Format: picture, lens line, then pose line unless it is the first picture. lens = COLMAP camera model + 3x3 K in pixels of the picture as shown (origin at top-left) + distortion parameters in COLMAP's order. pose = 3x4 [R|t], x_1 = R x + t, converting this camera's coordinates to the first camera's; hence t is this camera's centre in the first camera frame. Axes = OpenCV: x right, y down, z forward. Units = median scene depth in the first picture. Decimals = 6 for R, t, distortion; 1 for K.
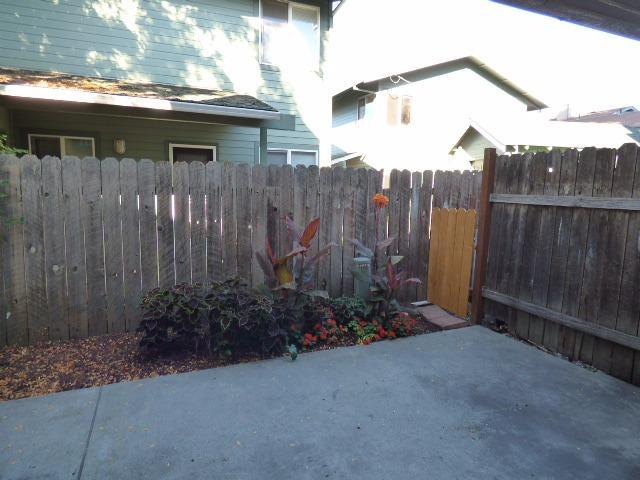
lens RADIAL K [[391.9, 0, 322.2], [0, 391.9, 238.1], [0, 0, 1]] dist [-0.014013, 0.002484]
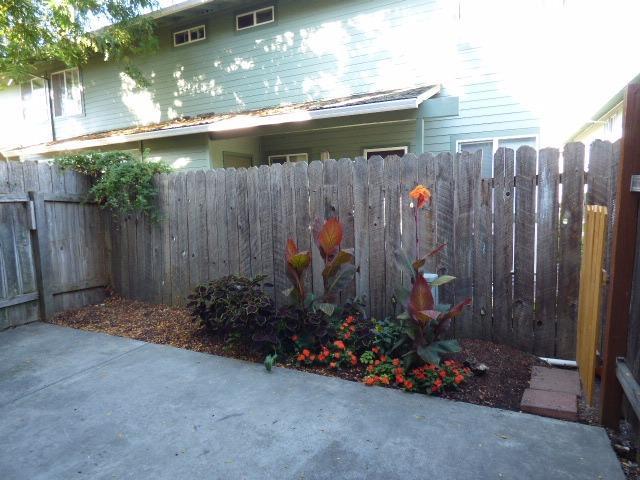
lens RADIAL K [[391.9, 0, 322.2], [0, 391.9, 238.1], [0, 0, 1]] dist [-0.014013, 0.002484]
pose [[0.659841, 0.044877, -0.750064, 0.584628], [-0.056325, 0.998361, 0.010183, -0.015607], [0.749291, 0.035528, 0.661287, 0.404782]]
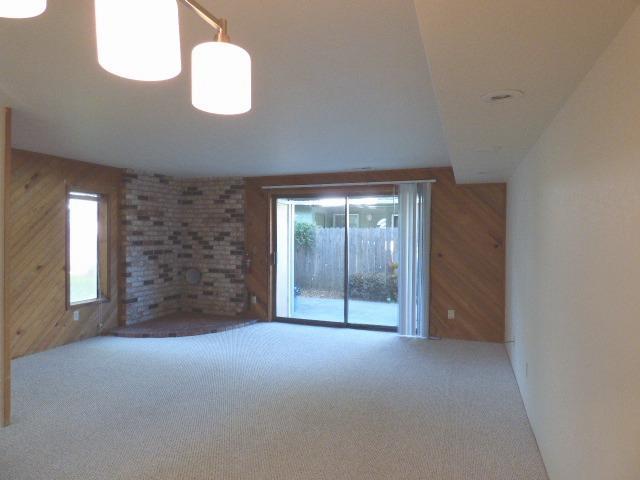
lens RADIAL K [[391.9, 0, 322.2], [0, 391.9, 238.1], [0, 0, 1]] dist [-0.014013, 0.002484]
pose [[0.727417, -0.002249, -0.686192, 1.202201], [-0.082020, 0.992540, -0.090201, 0.128664], [0.681276, 0.121895, 0.721806, -1.075524]]
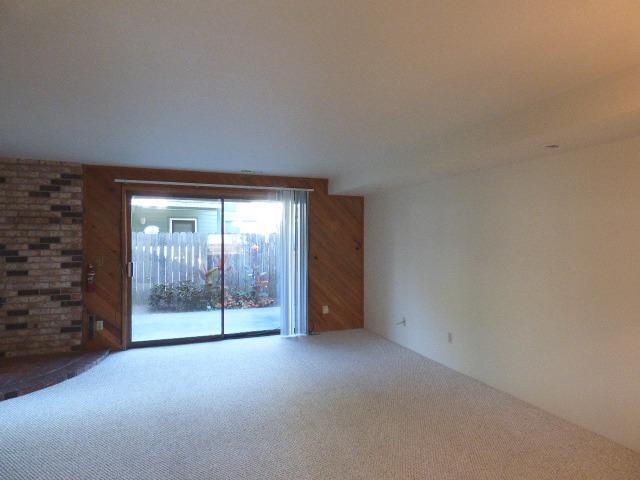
lens RADIAL K [[391.9, 0, 322.2], [0, 391.9, 238.1], [0, 0, 1]] dist [-0.014013, 0.002484]
pose [[0.999629, -0.014385, -0.023149, 0.613282], [0.011264, 0.991486, -0.129722, 0.153206], [0.024818, 0.129413, 0.991280, -1.317653]]
